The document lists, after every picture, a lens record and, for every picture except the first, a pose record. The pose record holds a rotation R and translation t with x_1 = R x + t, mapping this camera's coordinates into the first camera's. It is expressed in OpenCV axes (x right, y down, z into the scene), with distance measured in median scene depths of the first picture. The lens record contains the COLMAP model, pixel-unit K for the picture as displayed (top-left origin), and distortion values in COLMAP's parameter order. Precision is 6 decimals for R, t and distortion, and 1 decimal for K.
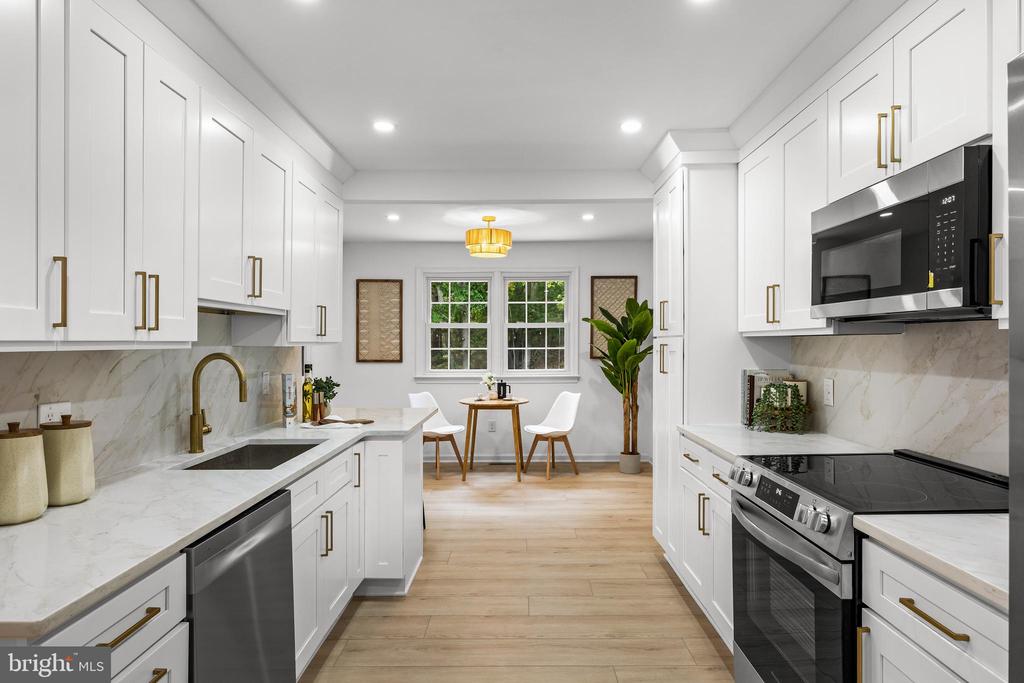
lens RADIAL K [[579.0, 0, 509.1], [0, 579.0, 339.0], [0, 0, 1]] dist [0.009363, -0.005908]
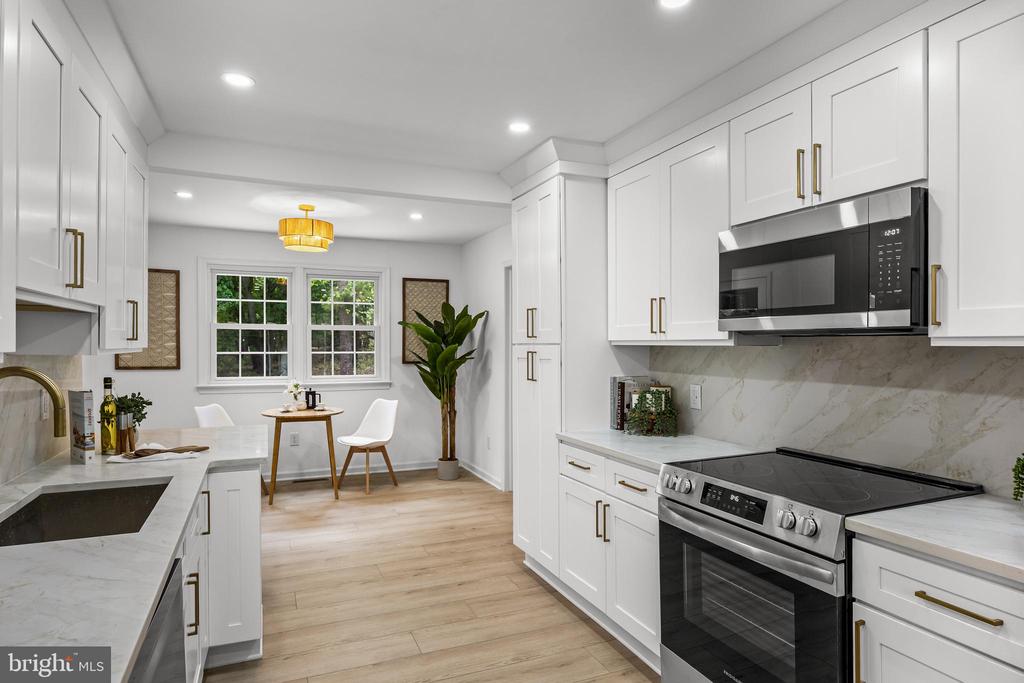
lens RADIAL K [[579.0, 0, 490.0], [0, 579.0, 344.0], [0, 0, 1]] dist [0.009363, -0.005908]
pose [[0.922664, 0.005480, 0.385566, -0.195333], [-0.008097, 0.999954, 0.005166, -0.008967], [-0.385520, -0.007889, 0.922666, 0.116598]]
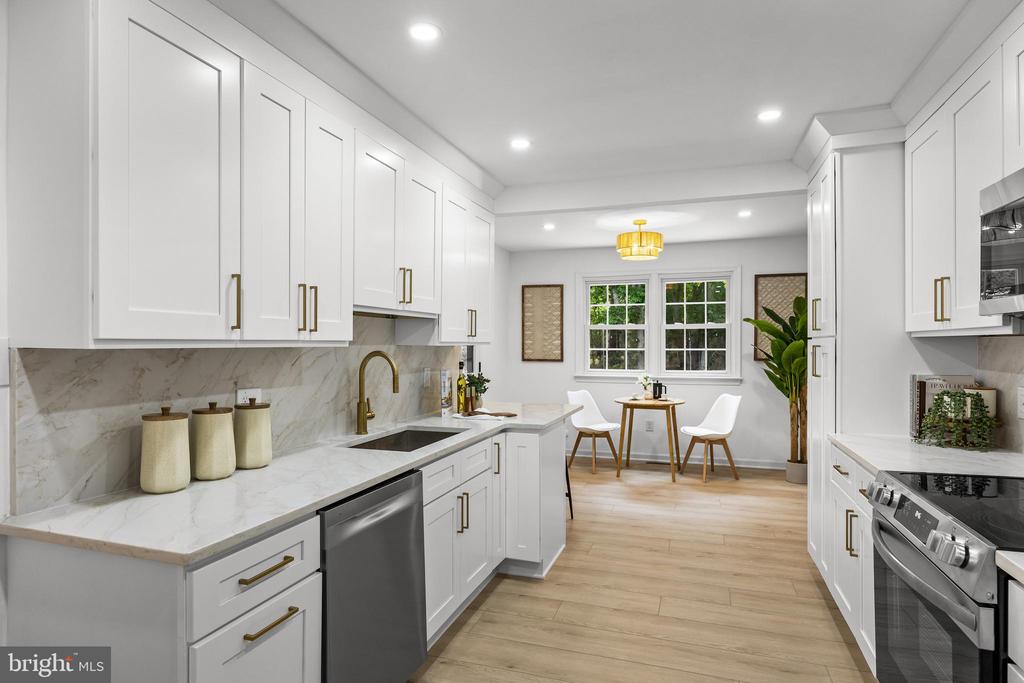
lens RADIAL K [[548.7, 0, 511.5], [0, 548.7, 338.0], [0, 0, 1]] dist [0.003913, -0.000982]
pose [[0.950998, 0.000009, -0.309198, 0.078729], [-0.001290, 0.999991, -0.003938, 0.001329], [0.309195, 0.004144, 0.950990, 0.014548]]
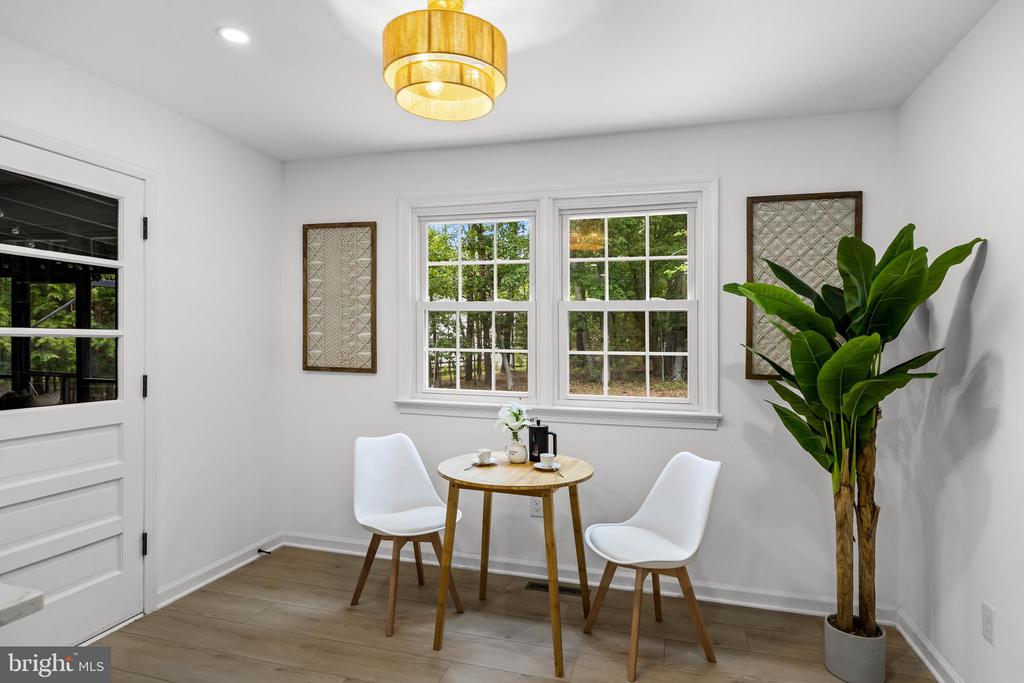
lens RADIAL K [[579.0, 0, 505.1], [0, 579.0, 325.9], [0, 0, 1]] dist [0.009363, -0.005908]
pose [[0.965665, 0.007841, -0.259674, 0.154208], [-0.013273, 0.999728, -0.019171, 0.009071], [0.259453, 0.021959, 0.965506, 1.036526]]
